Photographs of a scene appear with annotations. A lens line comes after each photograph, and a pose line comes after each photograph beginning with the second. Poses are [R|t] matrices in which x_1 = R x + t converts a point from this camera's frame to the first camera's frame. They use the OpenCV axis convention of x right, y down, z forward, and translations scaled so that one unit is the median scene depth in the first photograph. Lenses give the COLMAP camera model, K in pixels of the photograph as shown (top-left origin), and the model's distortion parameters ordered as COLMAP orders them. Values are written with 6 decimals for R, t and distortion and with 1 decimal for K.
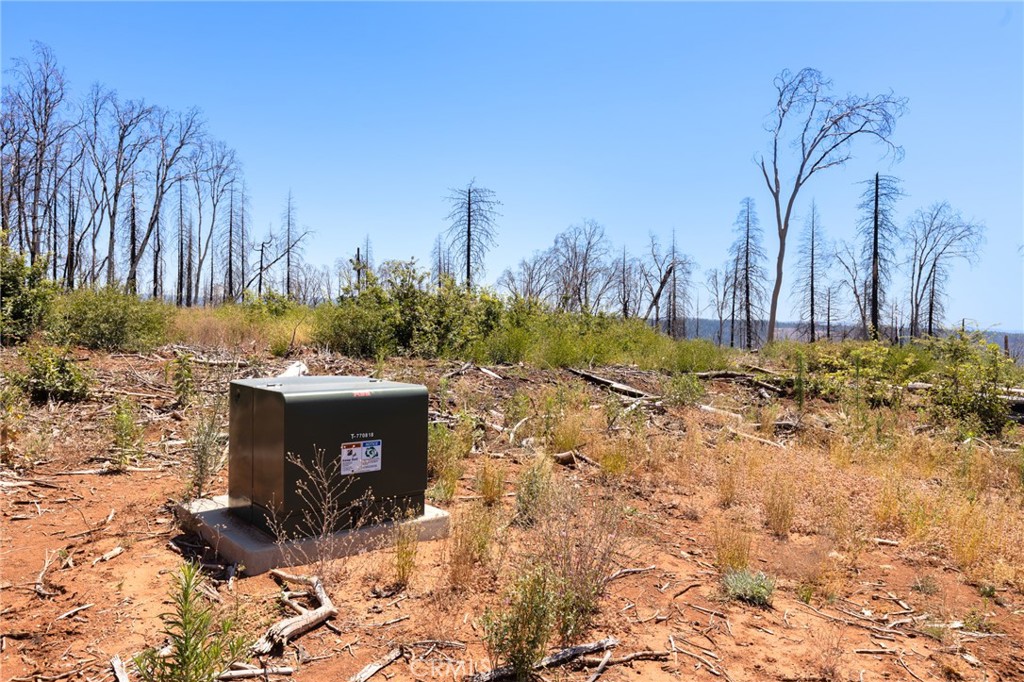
lens RADIAL K [[709.8, 0, 512.4], [0, 709.8, 338.9], [0, 0, 1]] dist [-0.000178, -0.000083]
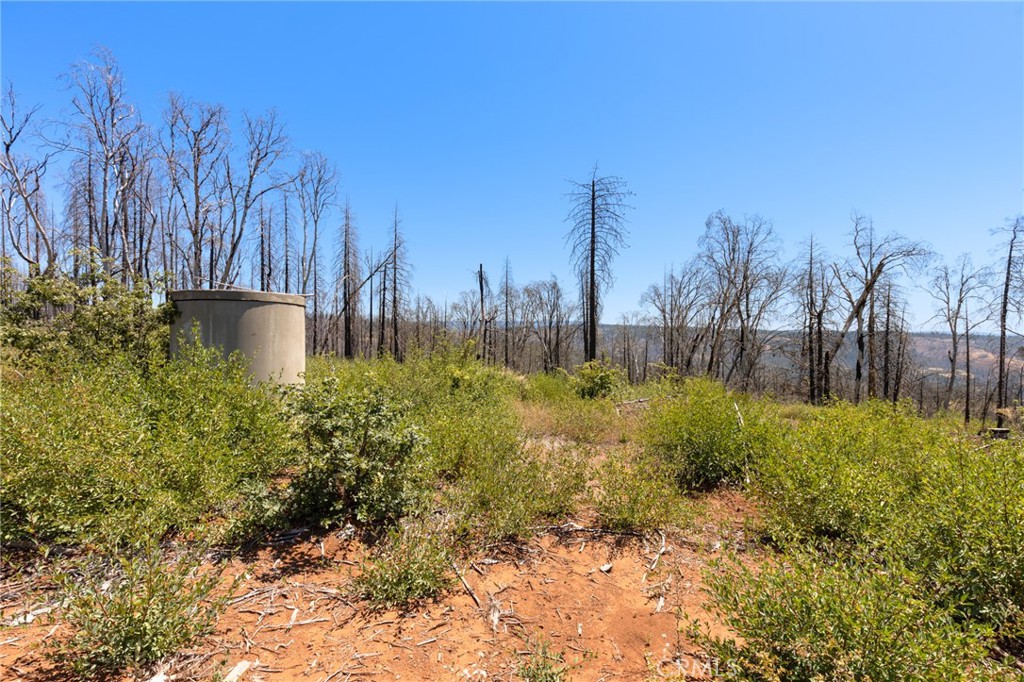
lens RADIAL K [[464.1, 0, 509.4], [0, 464.1, 343.1], [0, 0, 1]] dist [0.002814, 0.000177]
pose [[0.942437, -0.005084, -0.334346, 0.026435], [0.002946, 0.999972, -0.006900, -0.019795], [0.334372, 0.005517, 0.942425, 0.460820]]
